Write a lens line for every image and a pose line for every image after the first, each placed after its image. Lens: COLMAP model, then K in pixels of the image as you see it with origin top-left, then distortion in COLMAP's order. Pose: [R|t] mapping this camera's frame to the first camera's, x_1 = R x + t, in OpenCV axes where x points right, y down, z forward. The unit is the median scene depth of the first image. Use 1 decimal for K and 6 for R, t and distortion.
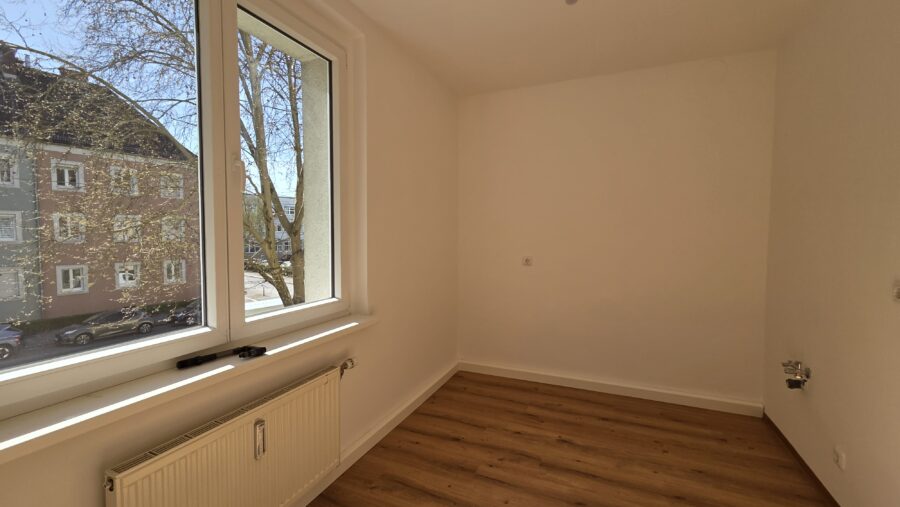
lens RADIAL K [[371.9, 0, 450.0], [0, 371.9, 252.4], [0, 0, 1]] dist [0.012639, -0.000672]
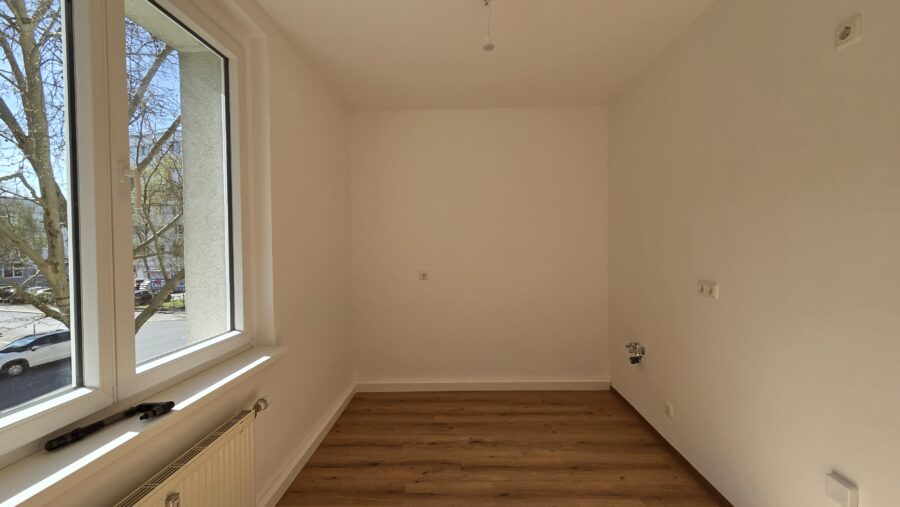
lens RADIAL K [[371.9, 0, 451.7], [0, 371.9, 253.1], [0, 0, 1]] dist [0.012639, -0.000672]
pose [[0.926251, -0.022706, 0.376224, -0.164897], [0.034012, 0.999147, -0.023435, -0.018538], [-0.375371, 0.034503, 0.926232, 0.007641]]
